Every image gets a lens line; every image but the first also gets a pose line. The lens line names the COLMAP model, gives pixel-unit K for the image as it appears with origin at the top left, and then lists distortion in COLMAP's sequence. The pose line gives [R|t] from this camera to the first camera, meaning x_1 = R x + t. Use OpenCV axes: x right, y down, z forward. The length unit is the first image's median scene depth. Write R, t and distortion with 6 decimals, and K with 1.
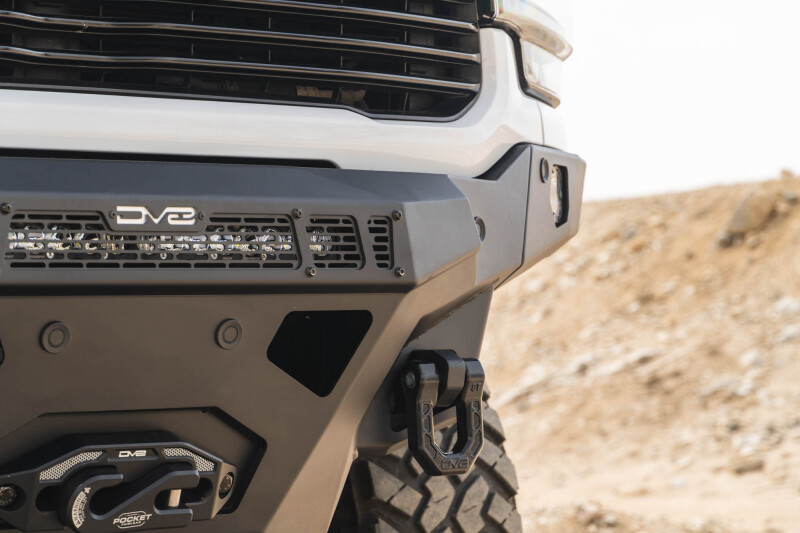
lens RADIAL K [[2451.8, 0, 399.8], [0, 2451.8, 270.2], [0, 0, 1]] dist [-0.228138, 0.000000]
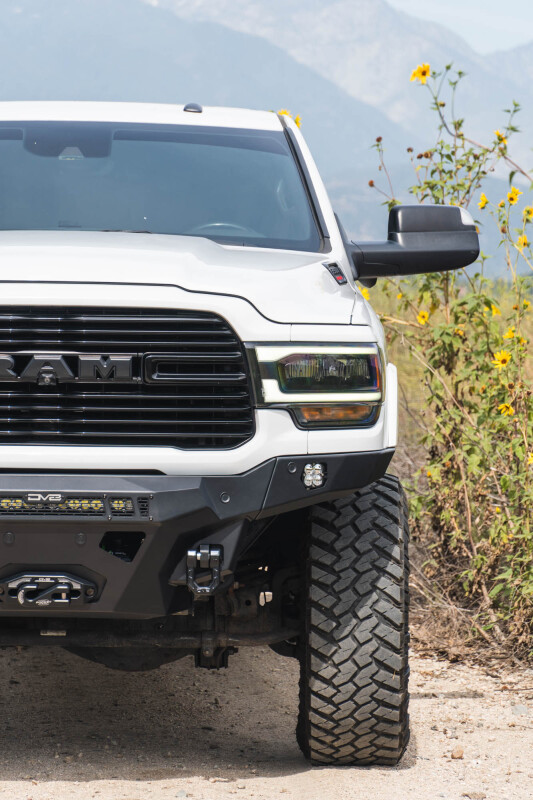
lens RADIAL K [[4217.7, 0, 267.4], [0, 4217.7, 400.3], [0, 0, 1]] dist [0.182624, 0.000000]
pose [[0.788642, 0.054716, -0.612413, 3.094458], [-0.009119, 0.996964, 0.077331, -0.514714], [0.614785, -0.055402, 0.786747, -2.691741]]
